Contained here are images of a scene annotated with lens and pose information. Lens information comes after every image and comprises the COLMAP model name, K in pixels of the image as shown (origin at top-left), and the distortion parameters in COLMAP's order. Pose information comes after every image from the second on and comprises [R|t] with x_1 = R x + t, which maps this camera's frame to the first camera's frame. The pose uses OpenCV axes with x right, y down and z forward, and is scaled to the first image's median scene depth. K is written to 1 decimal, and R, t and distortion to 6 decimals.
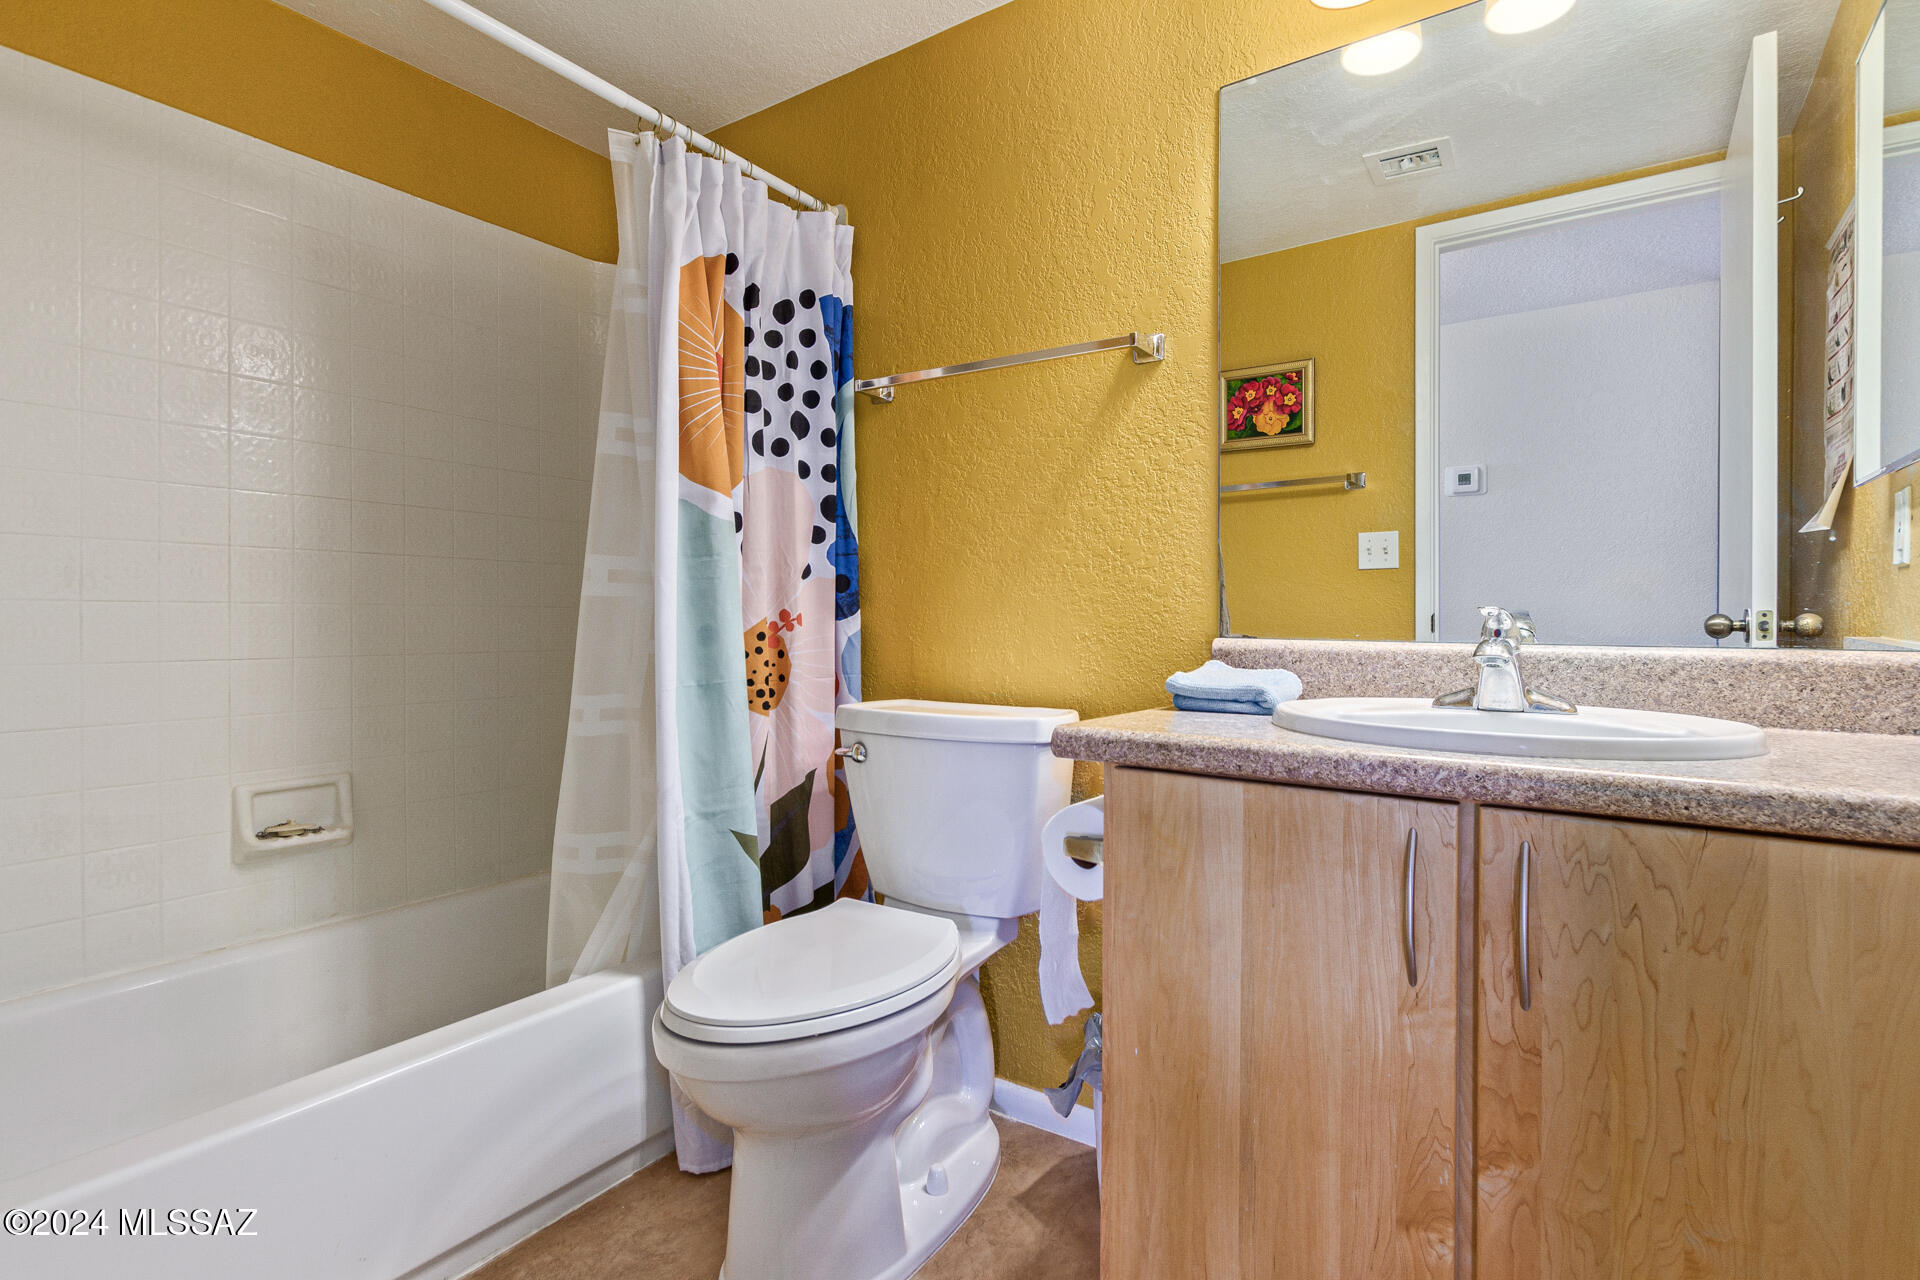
lens RADIAL K [[915.3, 0, 965.9], [0, 915.3, 640.8], [0, 0, 1]] dist [0.014425, -0.007599]
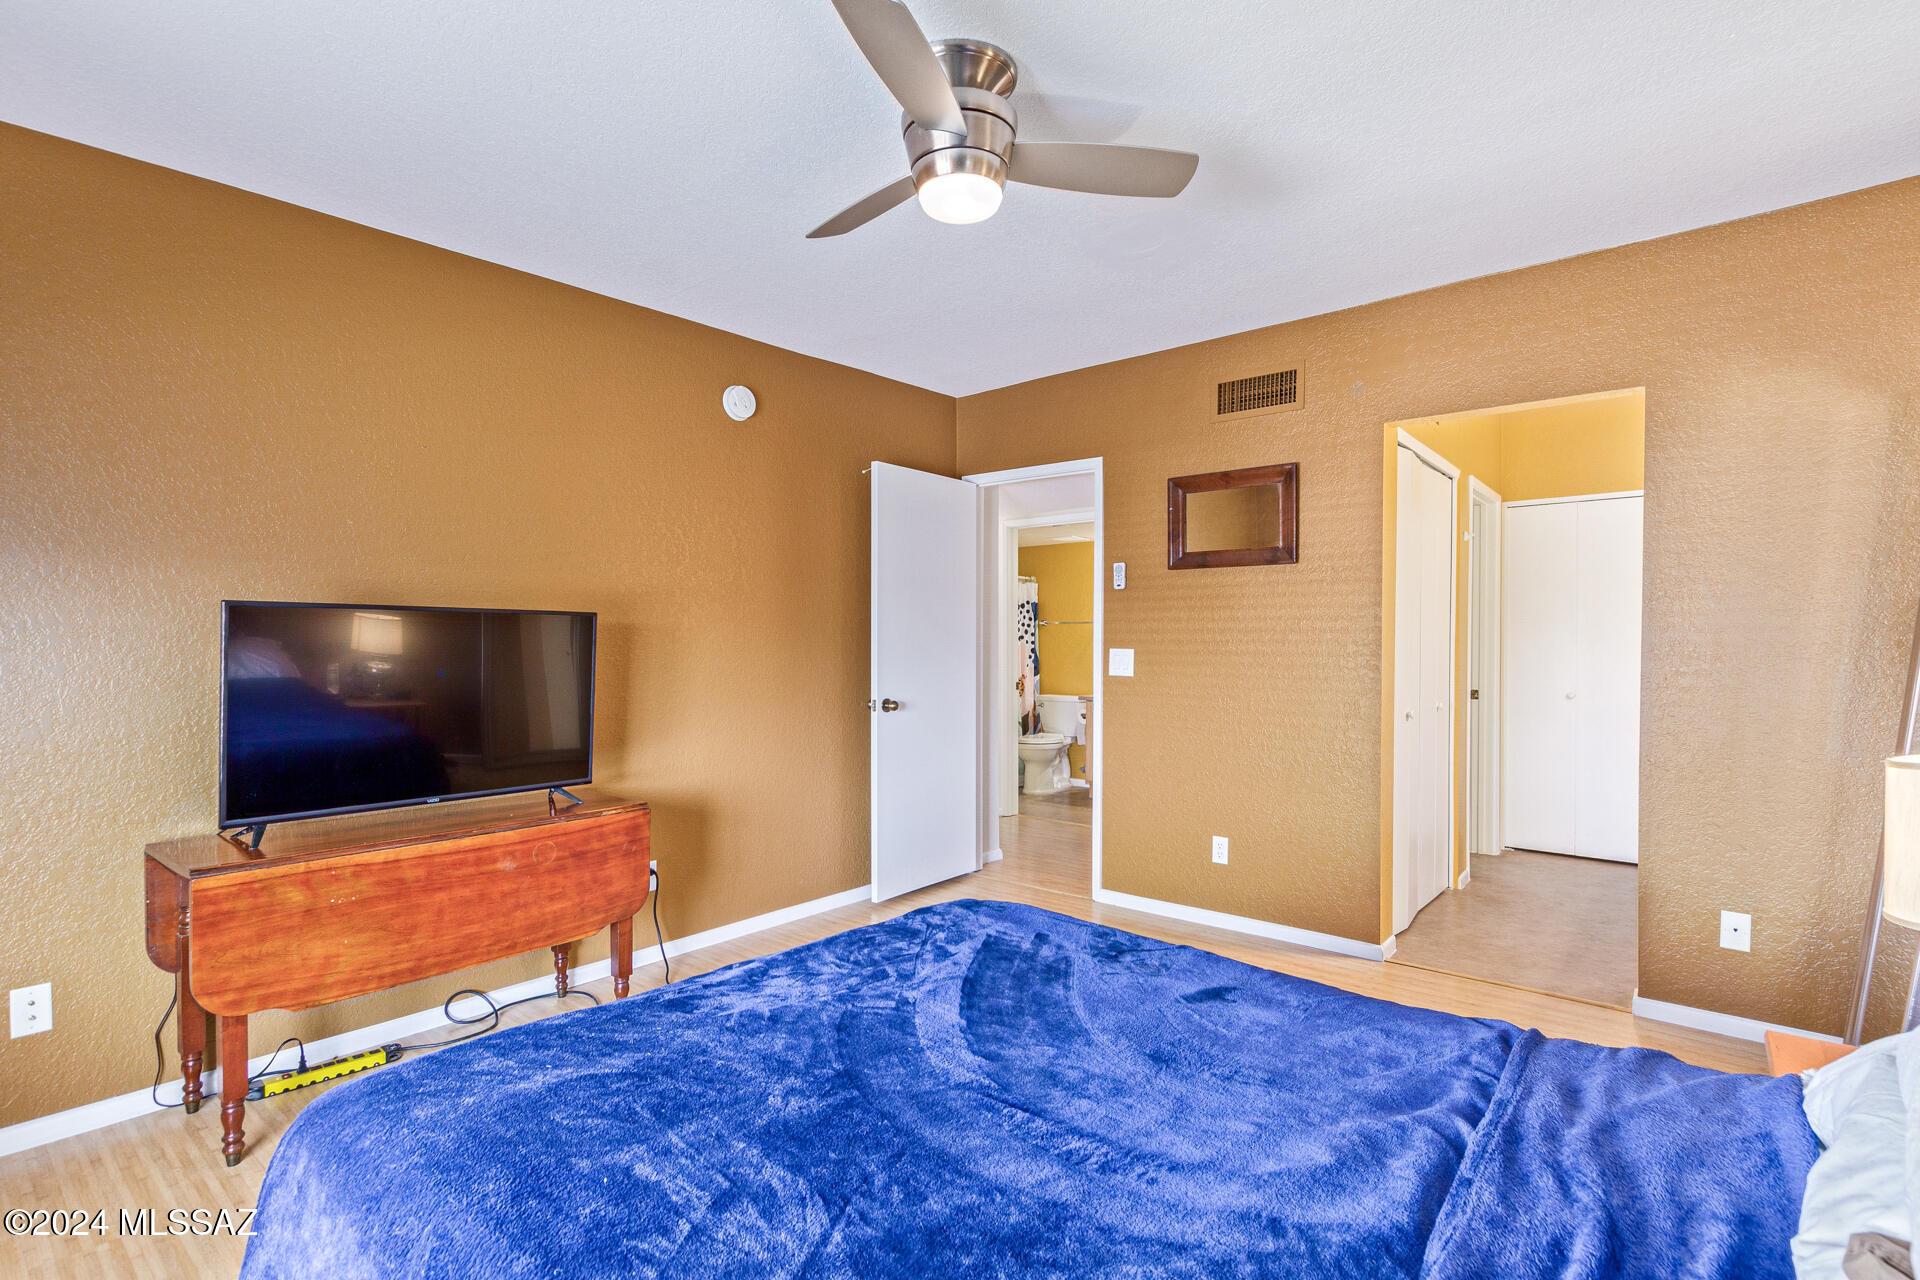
lens RADIAL K [[915.3, 0, 965.9], [0, 915.3, 640.8], [0, 0, 1]] dist [0.014425, -0.007599]
pose [[0.996067, 0.007211, -0.088309, -0.080914], [-0.009208, 0.999711, -0.022227, -0.092042], [0.088123, 0.022953, 0.995845, -3.425626]]
